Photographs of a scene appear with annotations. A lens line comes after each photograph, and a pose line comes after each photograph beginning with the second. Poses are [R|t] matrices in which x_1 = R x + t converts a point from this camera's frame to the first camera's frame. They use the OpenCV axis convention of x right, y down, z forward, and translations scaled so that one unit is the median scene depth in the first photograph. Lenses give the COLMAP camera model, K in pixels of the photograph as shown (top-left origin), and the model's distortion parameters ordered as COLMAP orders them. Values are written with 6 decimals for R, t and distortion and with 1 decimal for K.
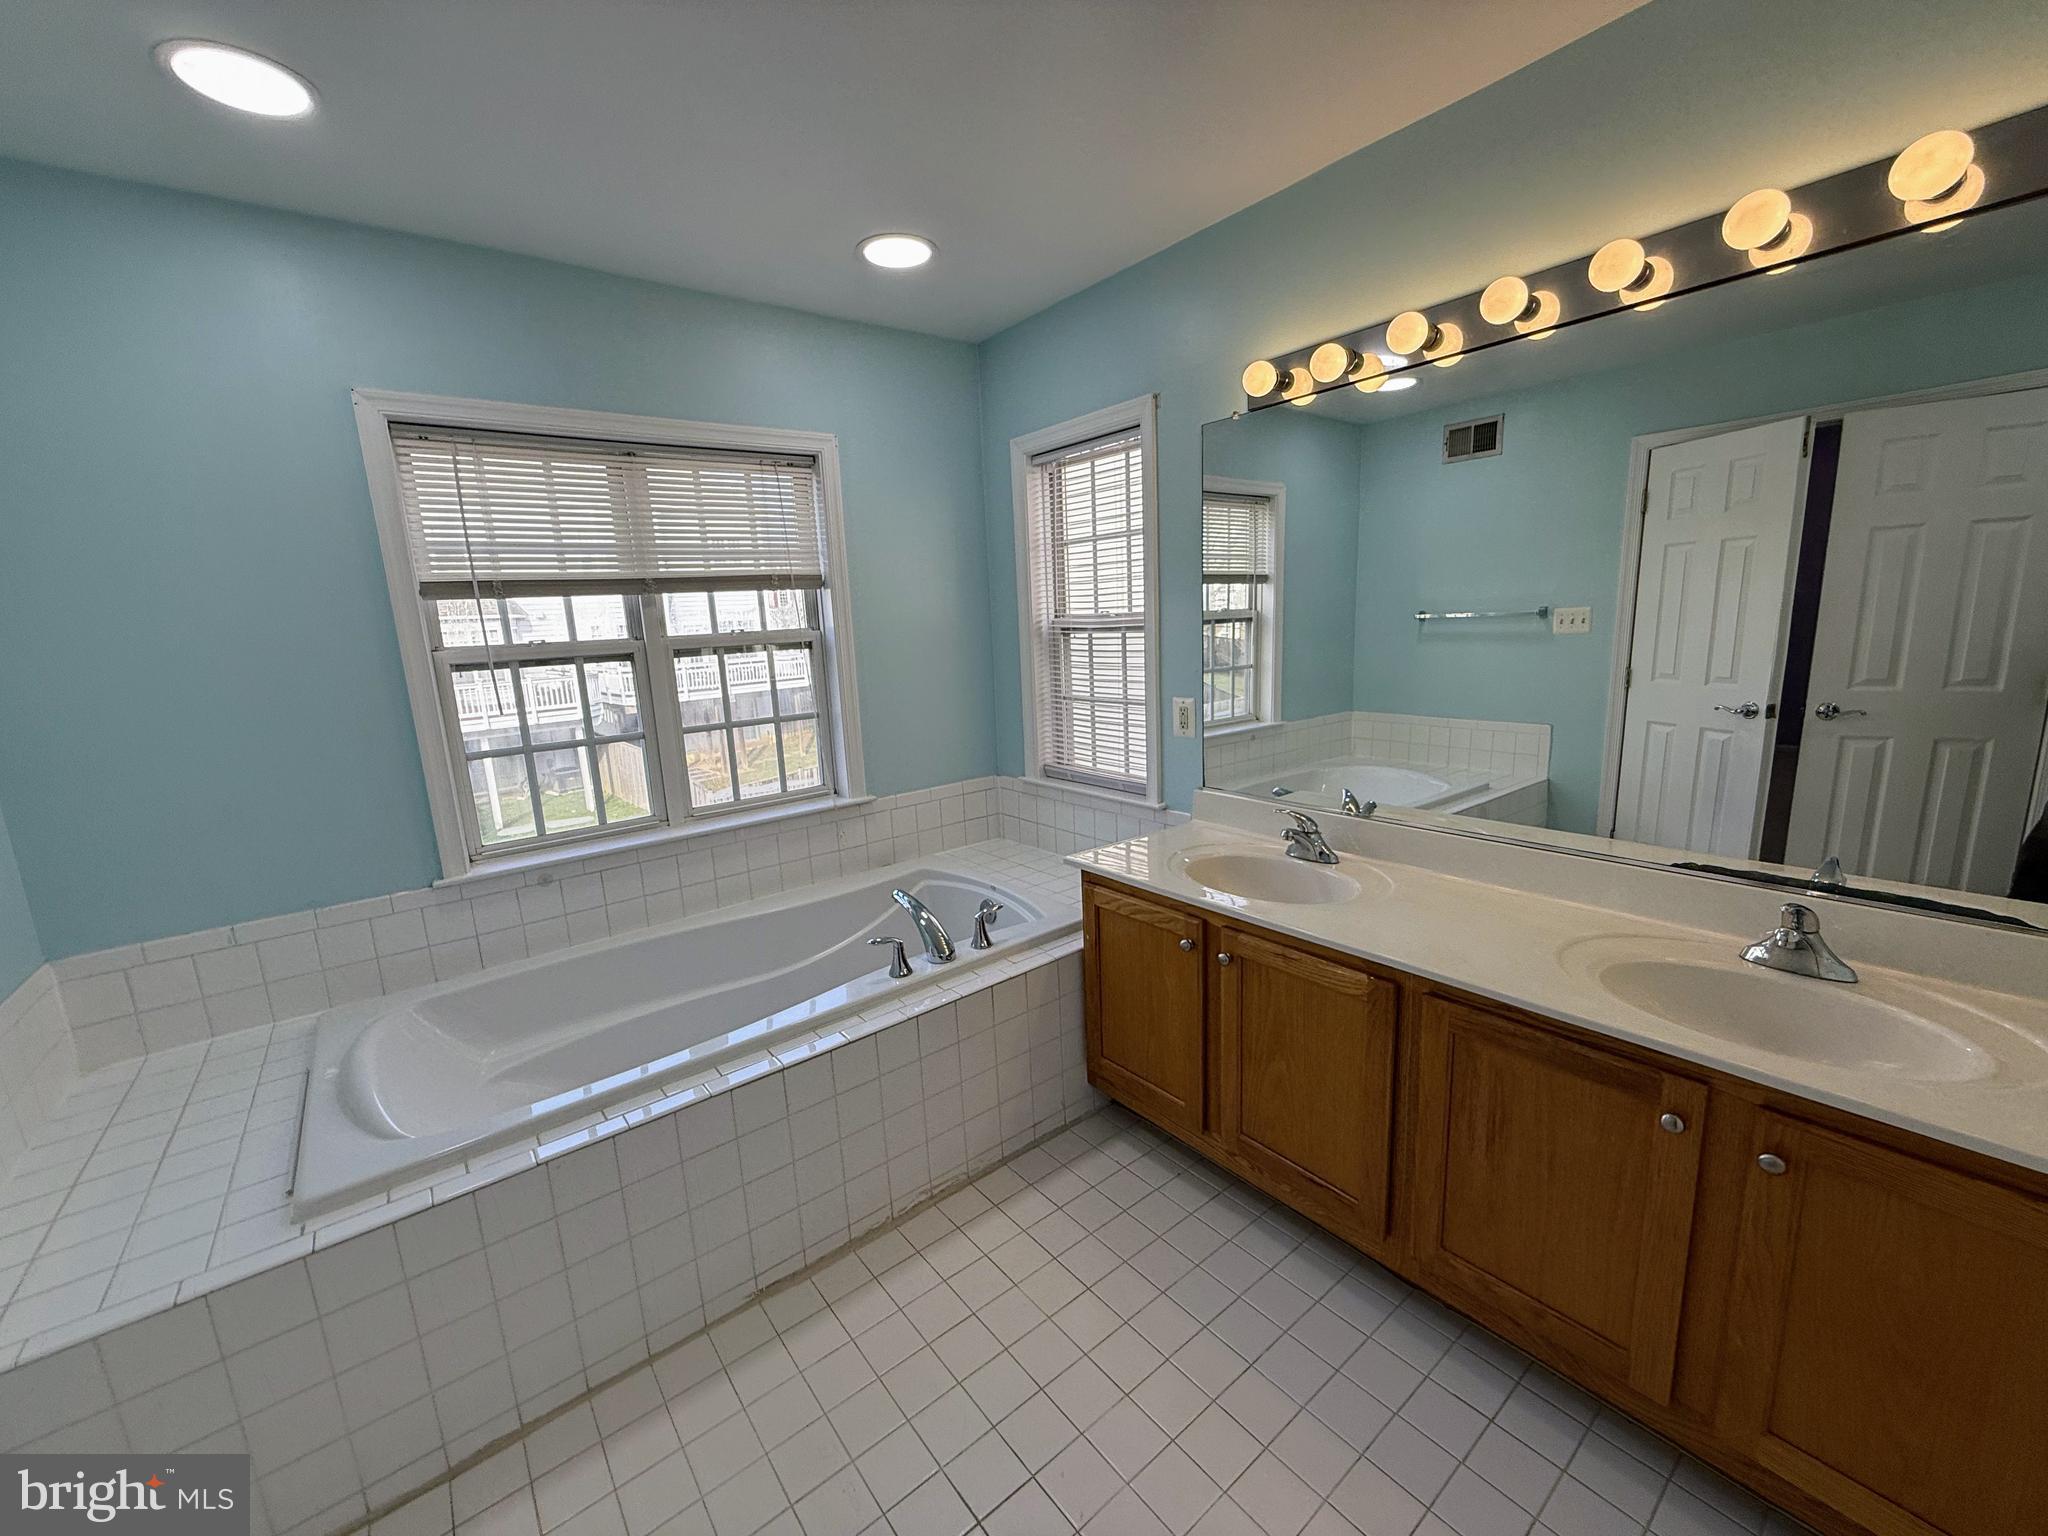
lens RADIAL K [[813.3, 0, 1023.0], [0, 813.3, 769.8], [0, 0, 1]] dist [0.000087, 0.000119]
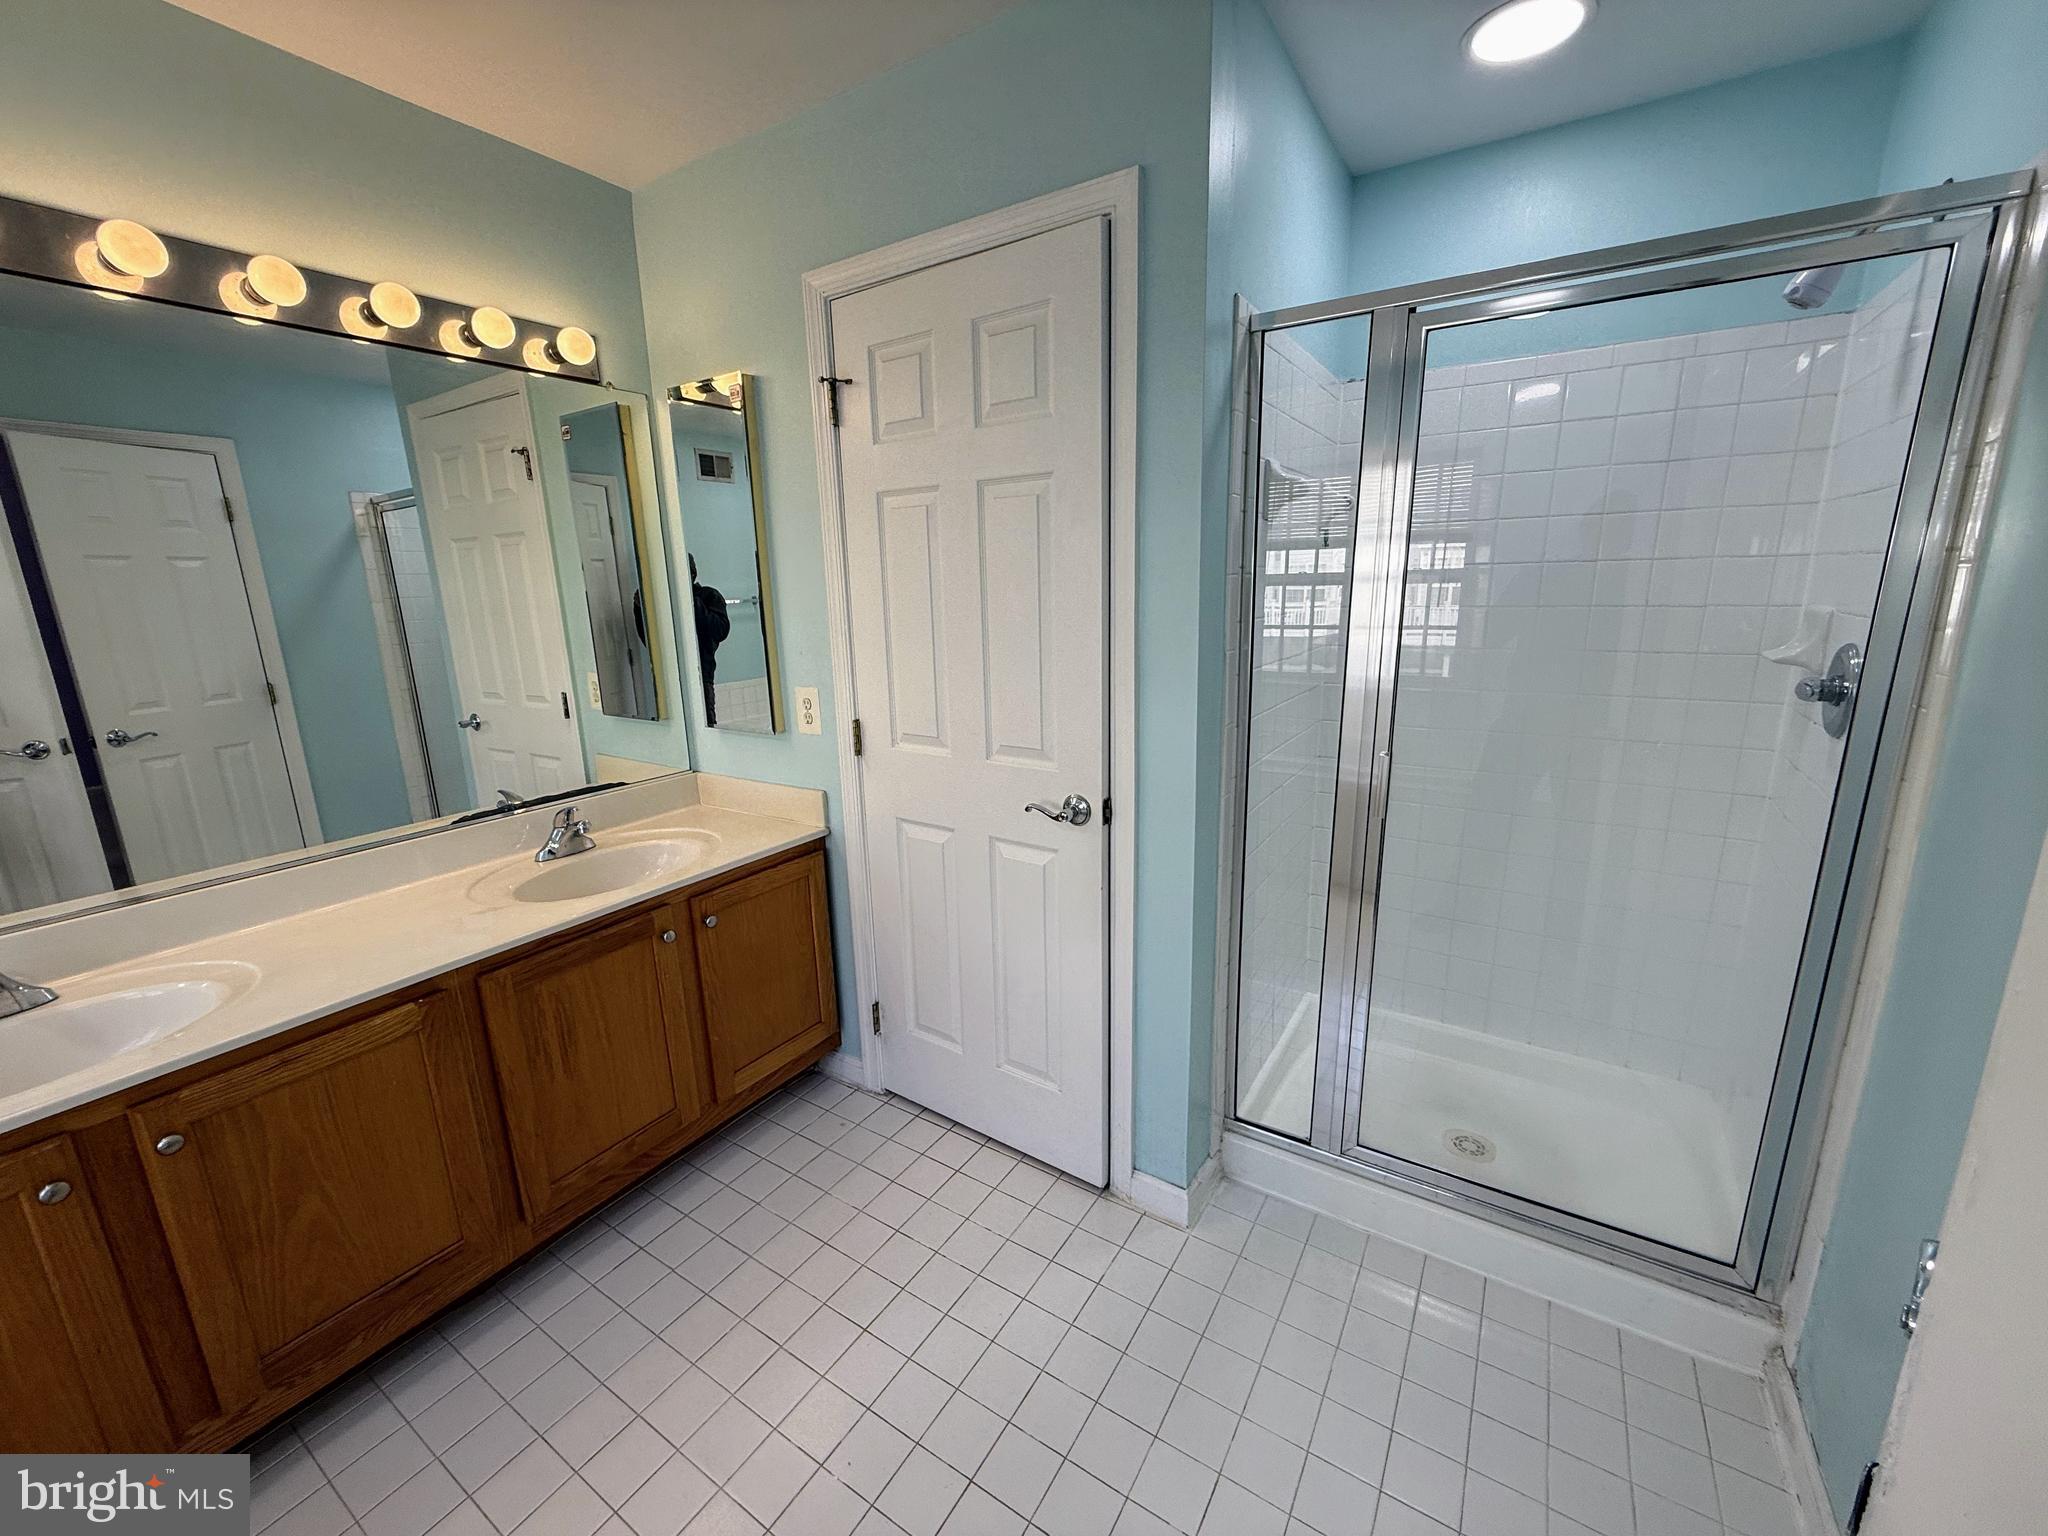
lens RADIAL K [[813.3, 0, 1022.3], [0, 813.3, 773.0], [0, 0, 1]] dist [0.000087, 0.000119]
pose [[-0.329646, -0.159485, 0.930536, -0.608658], [0.214453, 0.947215, 0.238314, -0.062460], [-0.919426, 0.278116, -0.278044, 0.549919]]
